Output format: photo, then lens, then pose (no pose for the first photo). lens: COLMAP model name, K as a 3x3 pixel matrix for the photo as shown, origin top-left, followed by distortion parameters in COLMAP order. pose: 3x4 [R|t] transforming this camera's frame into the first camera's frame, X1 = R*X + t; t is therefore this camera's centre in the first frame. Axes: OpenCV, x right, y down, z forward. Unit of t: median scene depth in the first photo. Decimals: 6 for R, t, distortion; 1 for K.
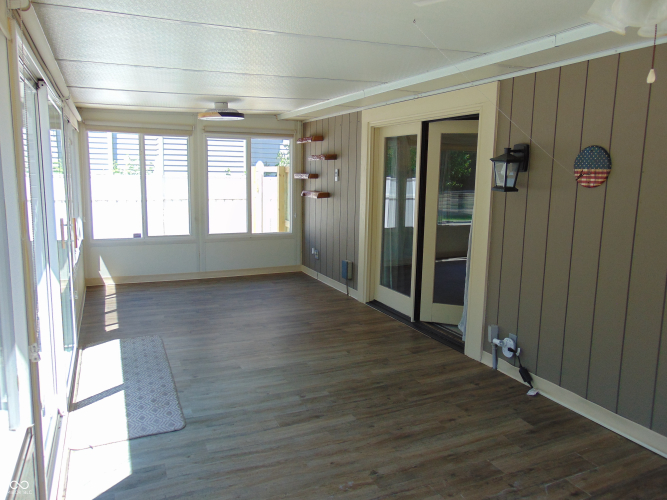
lens RADIAL K [[496.1, 0, 333.8], [0, 496.1, 247.7], [0, 0, 1]] dist [-0.014424, 0.021601]
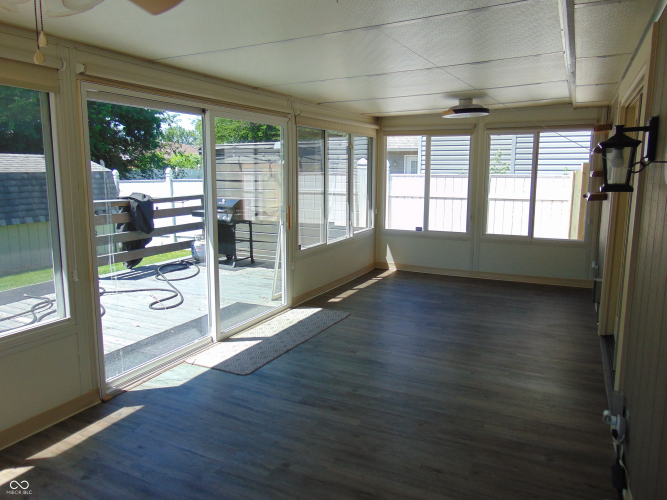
lens RADIAL K [[496.1, 0, 333.6], [0, 496.1, 247.4], [0, 0, 1]] dist [-0.014424, 0.021601]
pose [[0.633428, 0.105377, -0.766593, 0.495109], [-0.105269, 0.993209, 0.049545, -0.027497], [0.766608, 0.049316, 0.640219, 0.228362]]
